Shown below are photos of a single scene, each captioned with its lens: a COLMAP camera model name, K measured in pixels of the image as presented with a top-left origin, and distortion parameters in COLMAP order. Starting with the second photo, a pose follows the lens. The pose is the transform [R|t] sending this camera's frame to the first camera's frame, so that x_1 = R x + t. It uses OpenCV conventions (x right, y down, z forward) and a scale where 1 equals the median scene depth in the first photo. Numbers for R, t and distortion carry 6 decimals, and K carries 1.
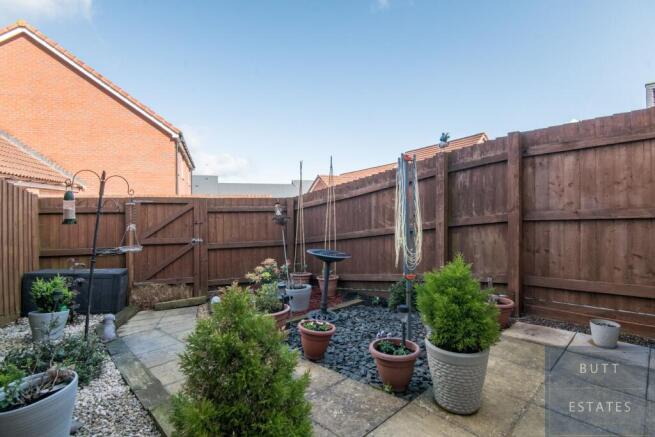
lens RADIAL K [[313.4, 0, 327.9], [0, 313.4, 206.4], [0, 0, 1]] dist [-0.000068, -0.000129]
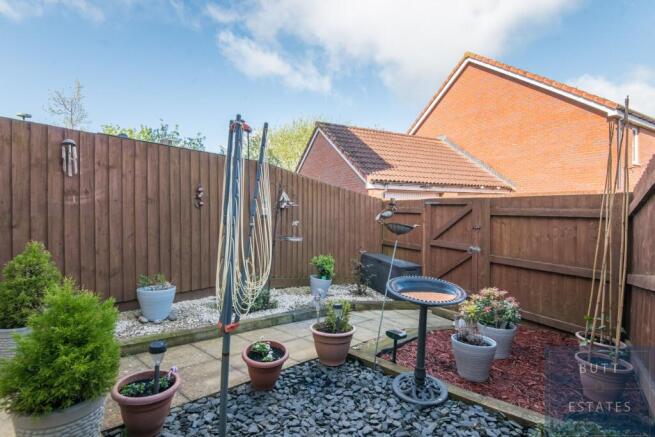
lens RADIAL K [[337.2, 0, 327.5], [0, 337.2, 218.5], [0, 0, 1]] dist [-0.015007, -0.000353]
pose [[0.167057, 0.039916, -0.985139, 0.378568], [-0.010064, 0.999197, 0.038779, -0.003755], [0.985896, 0.003436, 0.167324, 0.439483]]
